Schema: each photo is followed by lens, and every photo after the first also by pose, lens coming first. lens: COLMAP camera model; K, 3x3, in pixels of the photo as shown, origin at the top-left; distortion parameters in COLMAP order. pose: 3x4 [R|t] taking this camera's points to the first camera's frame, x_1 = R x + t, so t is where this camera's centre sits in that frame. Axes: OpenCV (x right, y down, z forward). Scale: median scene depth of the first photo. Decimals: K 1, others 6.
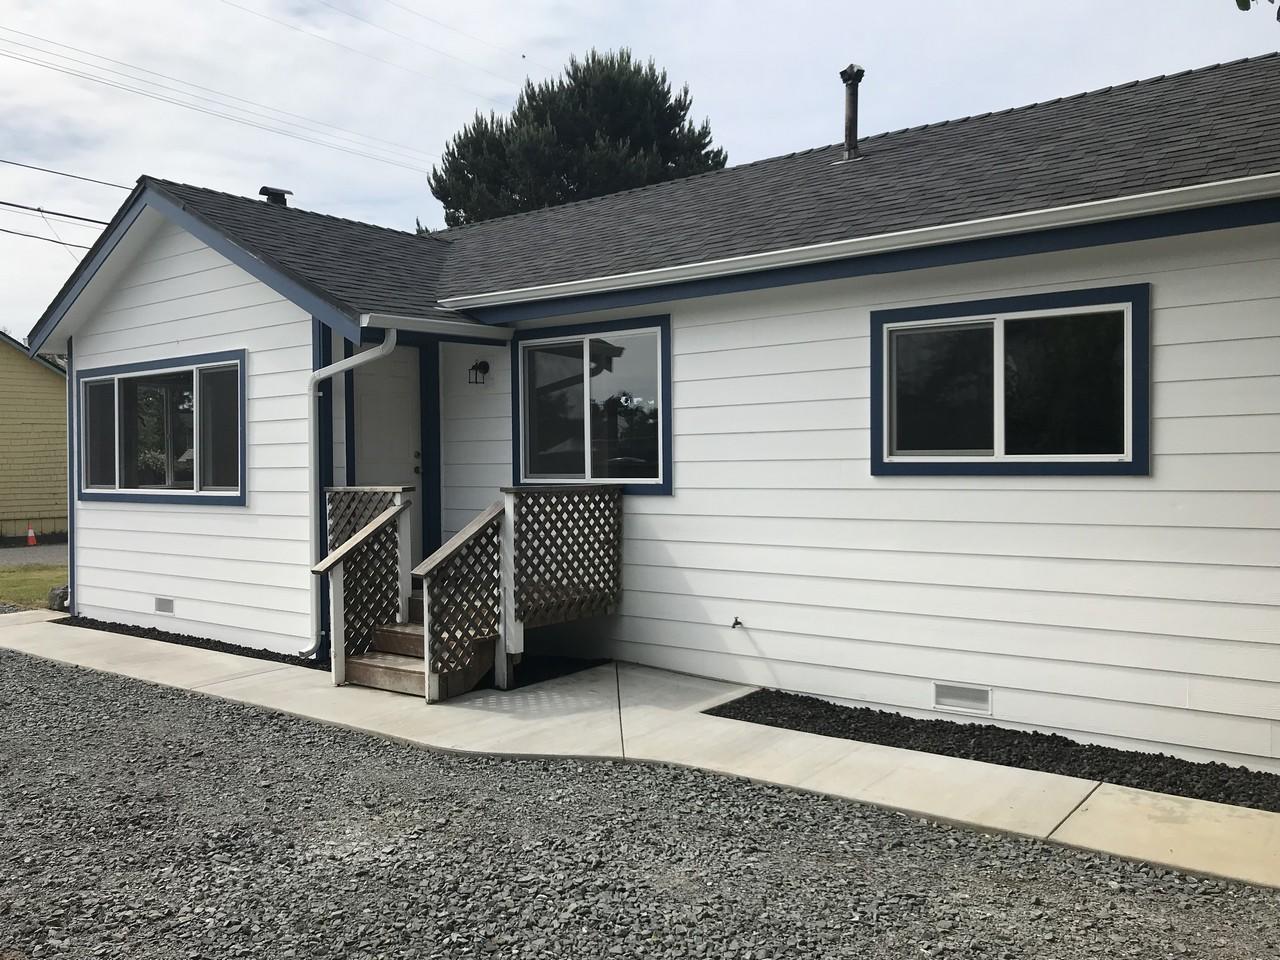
lens RADIAL K [[1053.1, 0, 640.0], [0, 1053.1, 480.0], [0, 0, 1]] dist [0.004819, -0.001663]
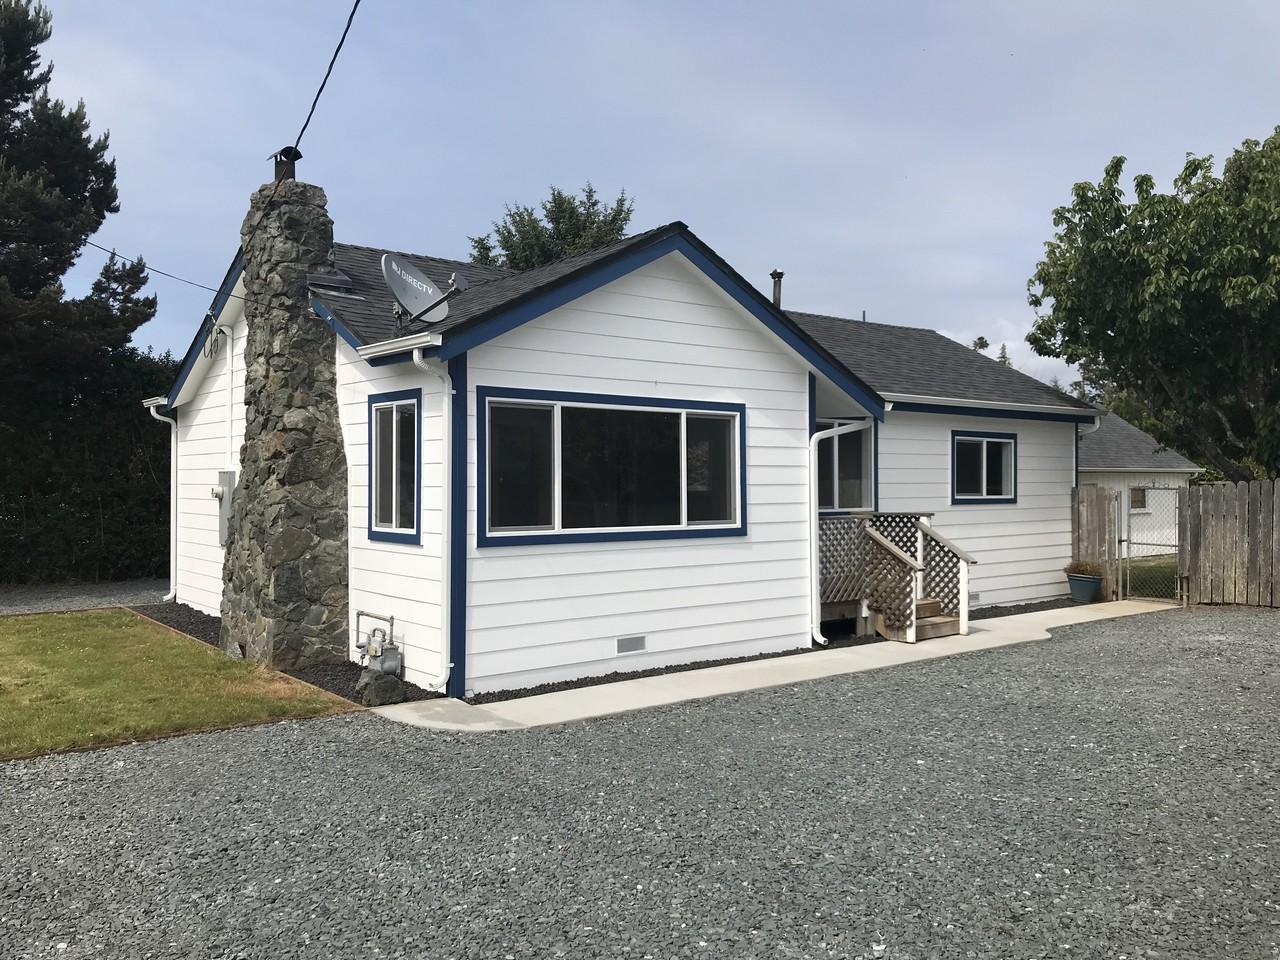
lens RADIAL K [[1053.1, 0, 640.0], [0, 1053.1, 480.0], [0, 0, 1]] dist [0.004819, -0.001663]
pose [[0.243251, 0.016561, 0.969822, -1.552526], [0.017155, 0.999624, -0.021373, -0.015196], [-0.969812, 0.021836, 0.242876, 0.825748]]
